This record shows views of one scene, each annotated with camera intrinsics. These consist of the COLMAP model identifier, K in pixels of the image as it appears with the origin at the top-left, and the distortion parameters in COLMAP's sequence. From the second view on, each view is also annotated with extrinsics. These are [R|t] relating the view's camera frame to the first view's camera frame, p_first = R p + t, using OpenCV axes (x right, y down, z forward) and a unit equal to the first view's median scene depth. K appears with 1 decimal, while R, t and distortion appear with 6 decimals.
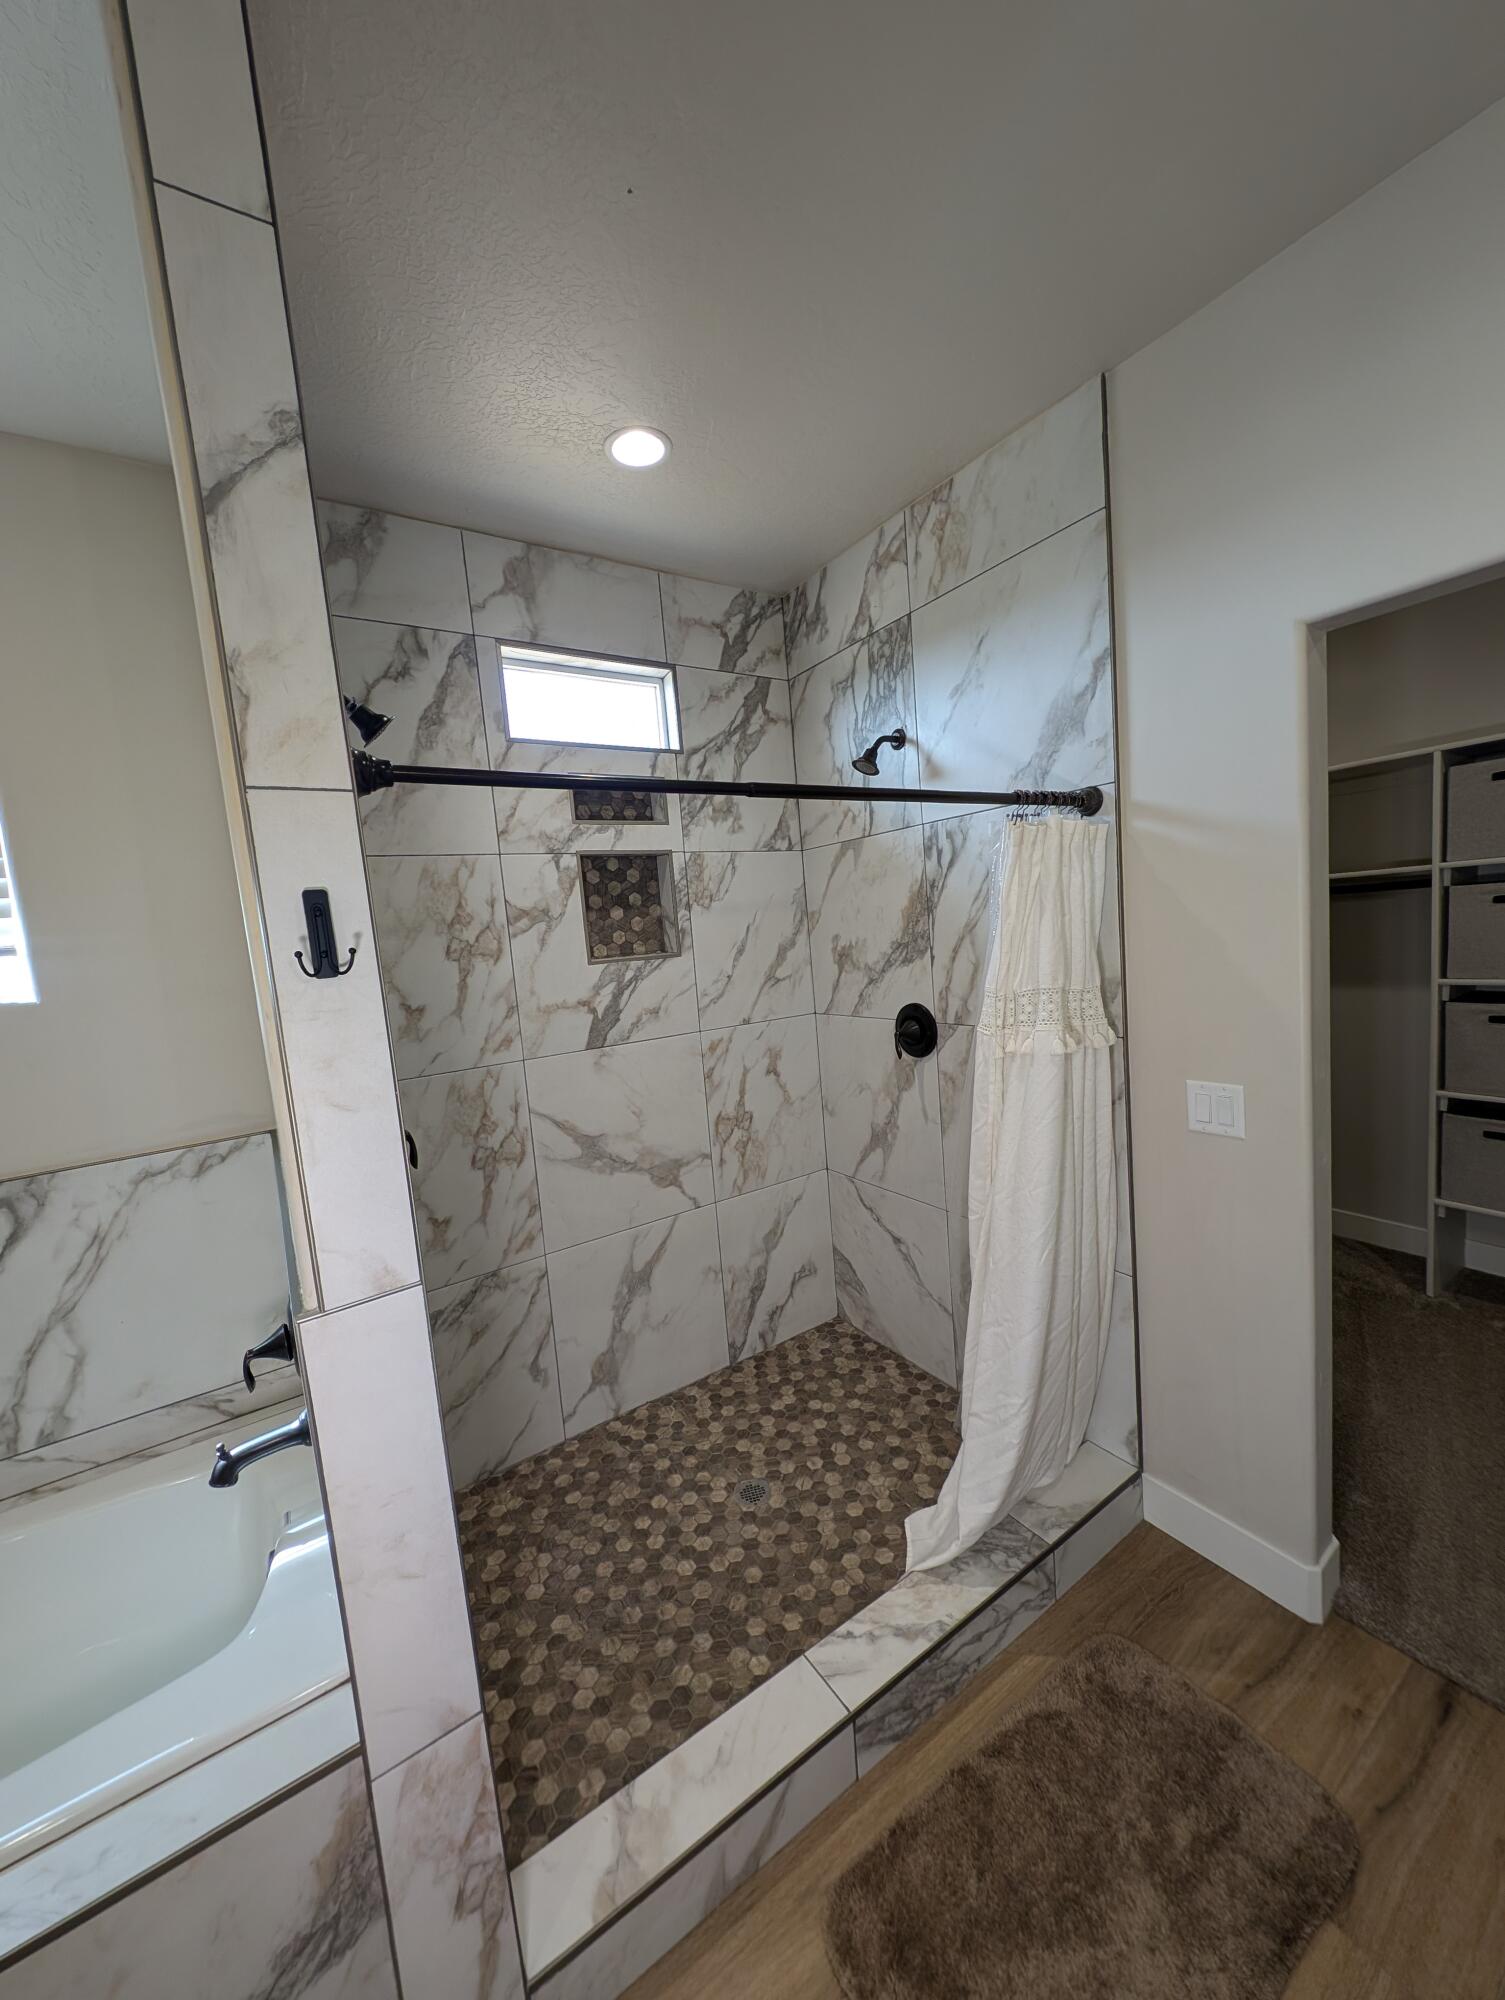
lens RADIAL K [[747.1, 0, 768.0], [0, 747.1, 1006.5], [0, 0, 1]] dist [0.003781, -0.001038]
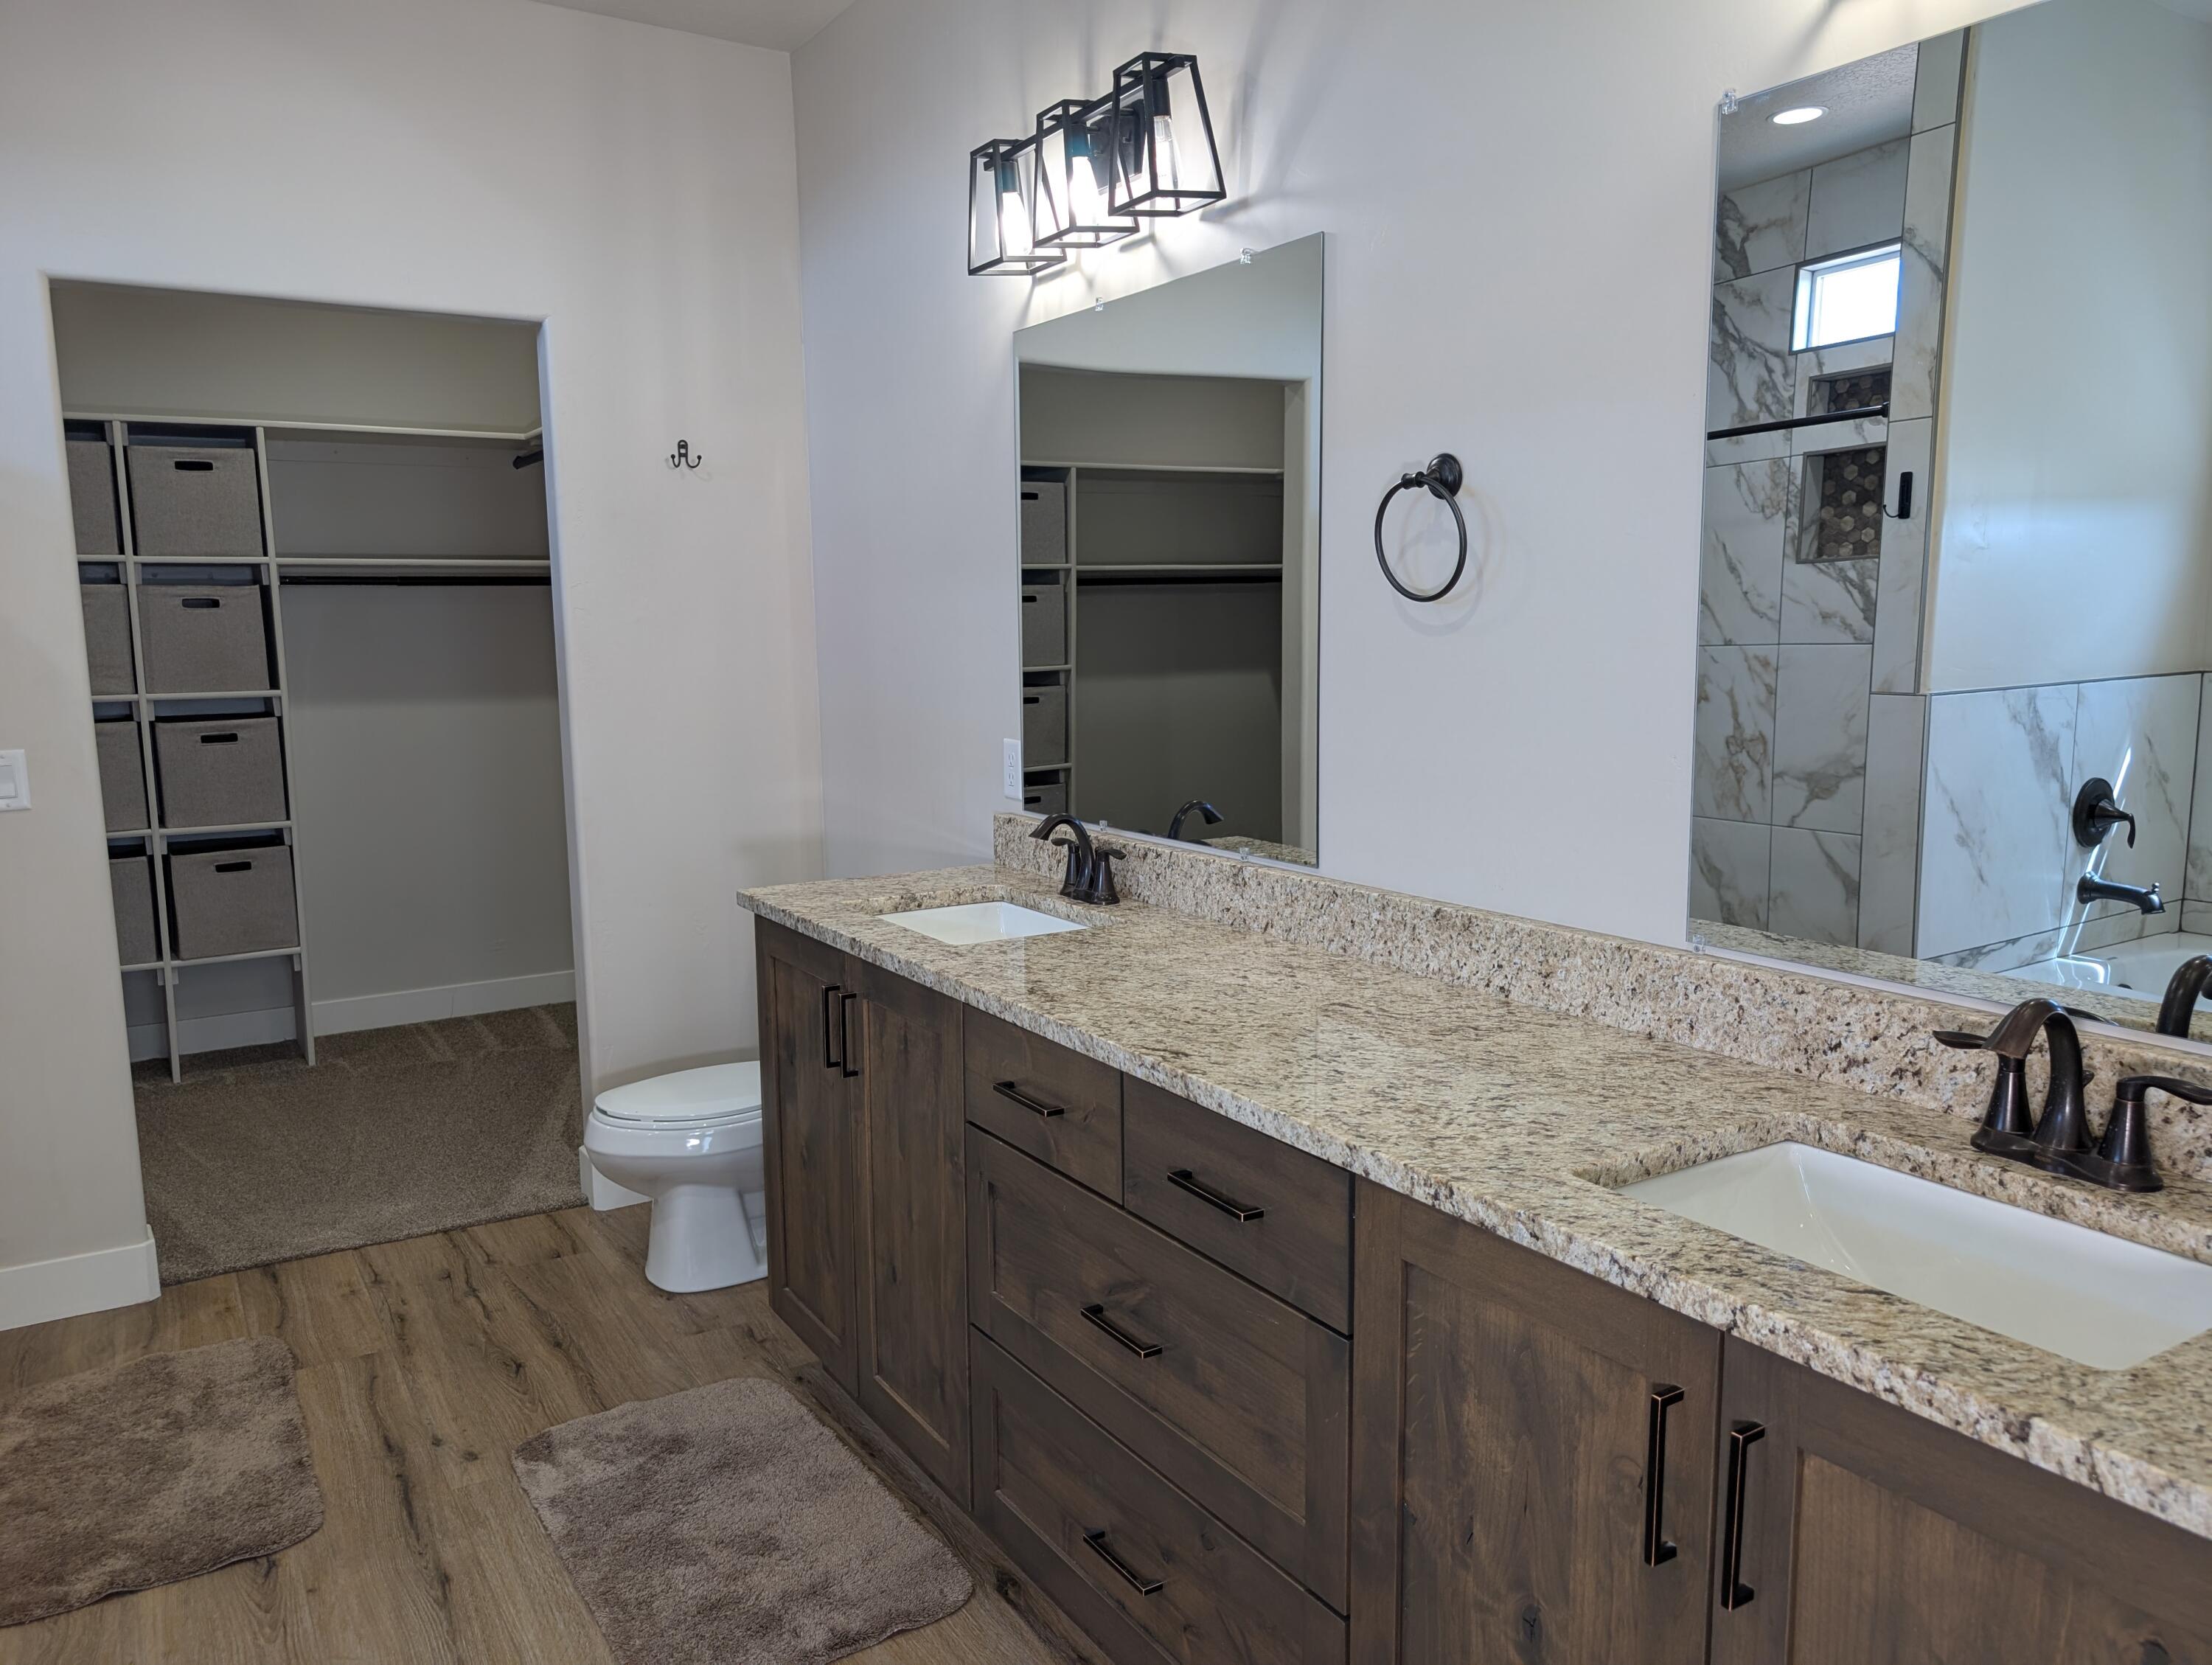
lens RADIAL K [[1590.3, 0, 1065.3], [0, 1590.3, 839.4], [0, 0, 1]] dist [0.029454, -0.025309]
pose [[0.049265, -0.052388, 0.997411, -1.175270], [0.115314, 0.992244, 0.046421, 0.253879], [-0.992107, 0.112728, 0.054924, -0.329001]]
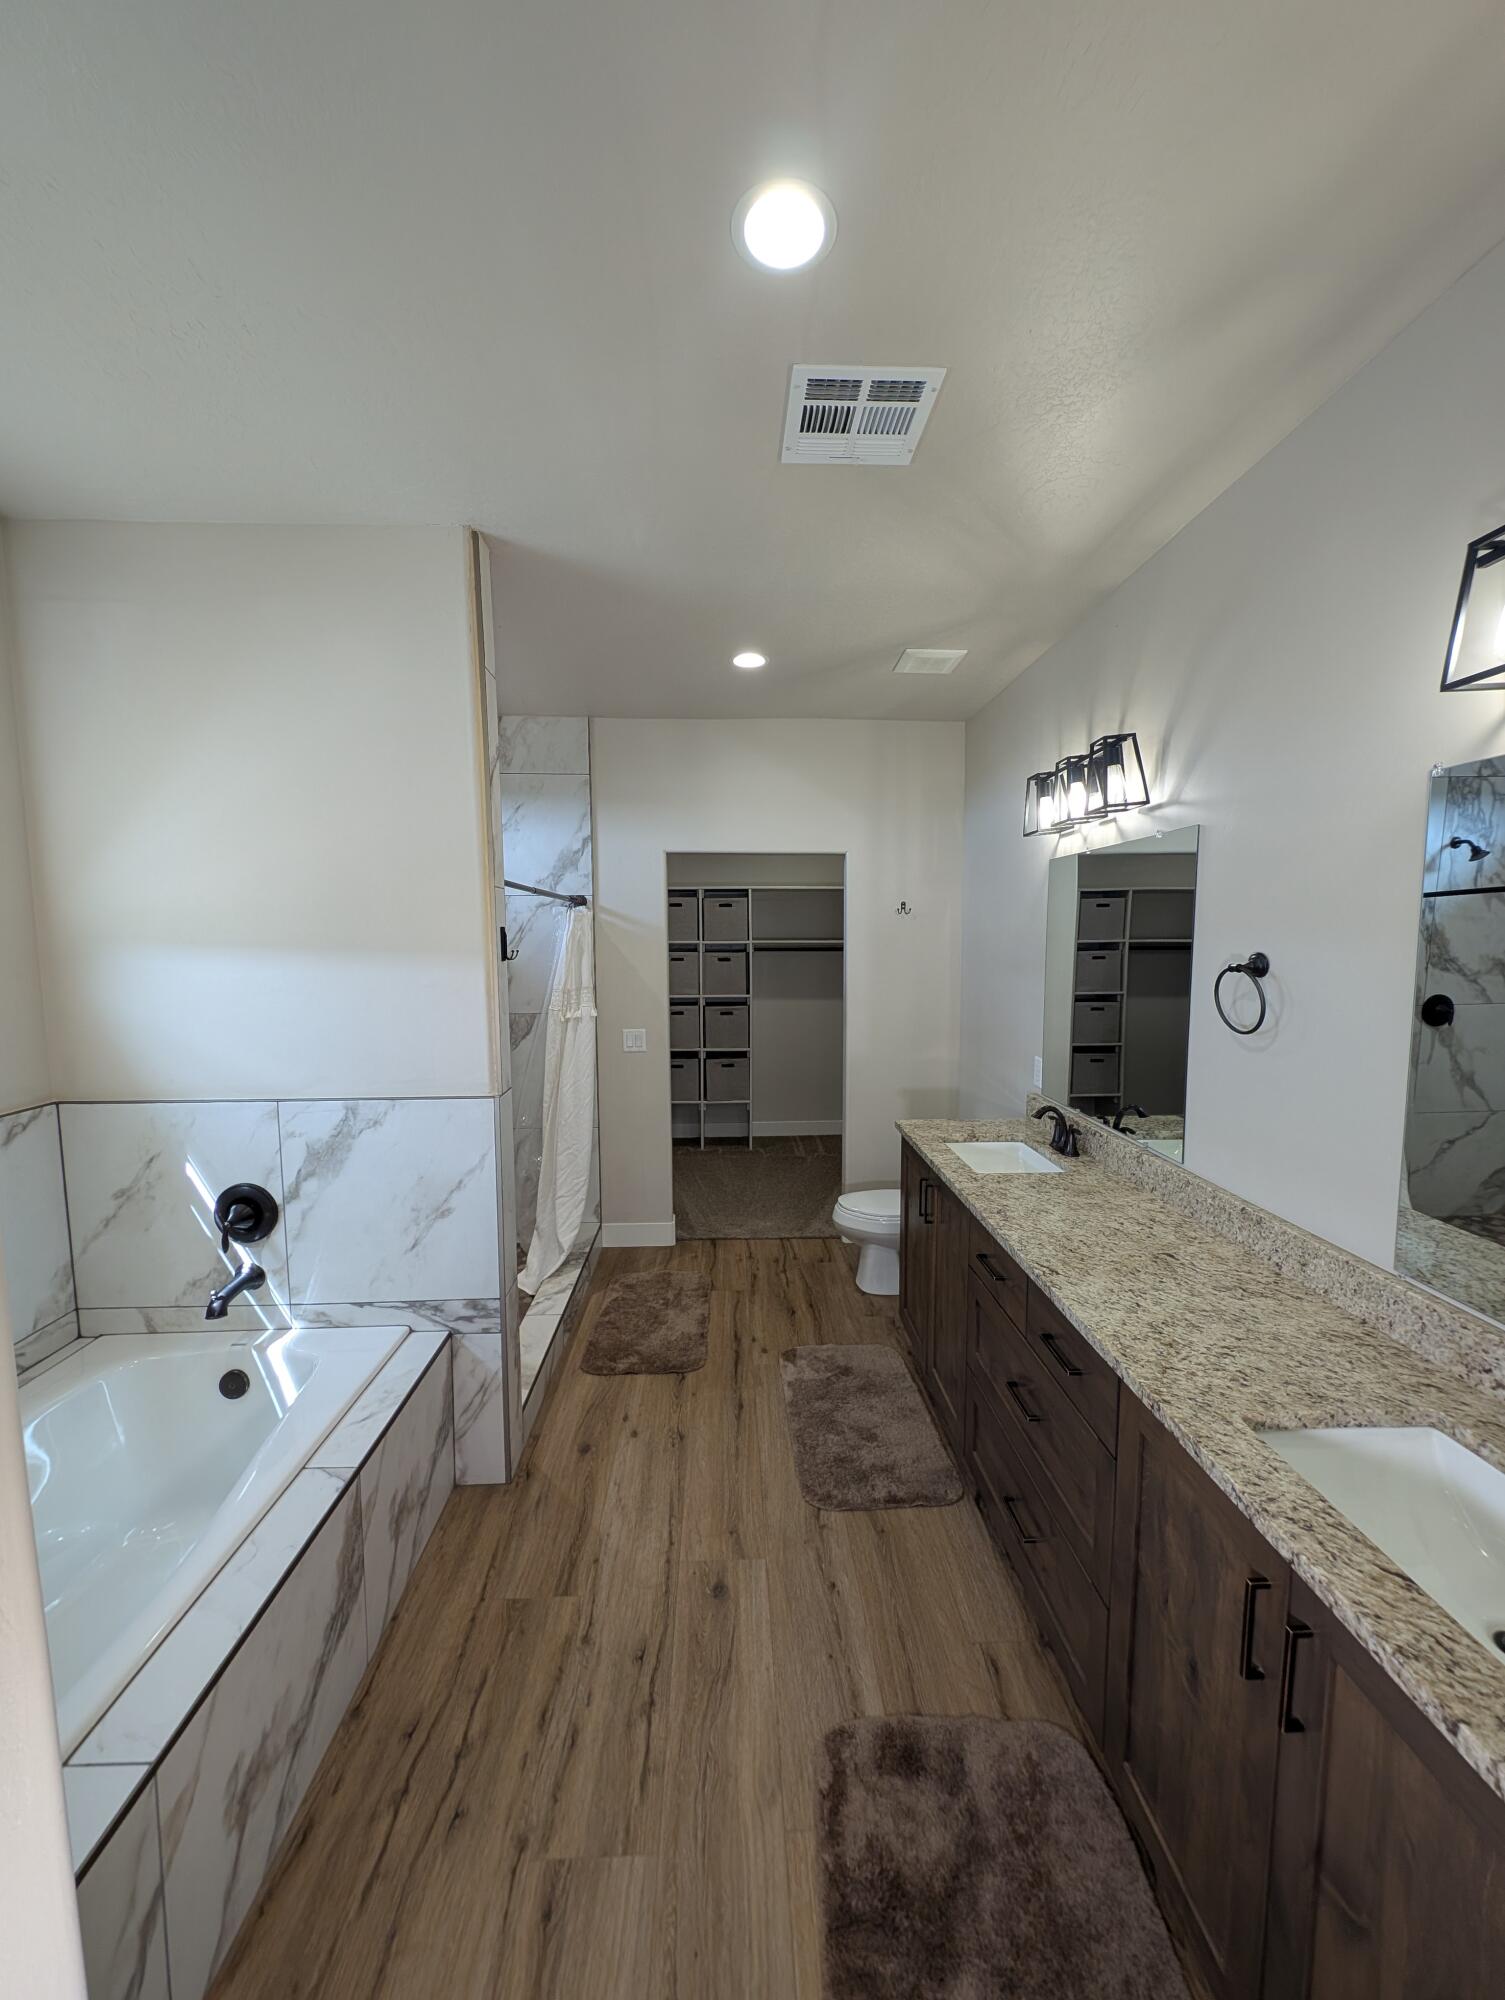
lens RADIAL K [[747.1, 0, 754.2], [0, 747.1, 1003.7], [0, 0, 1]] dist [0.003781, -0.001038]
pose [[0.521910, 0.004341, 0.852989, -1.158806], [0.051410, 0.998009, -0.036535, 0.121664], [-0.851450, 0.062921, 0.520648, -0.525300]]
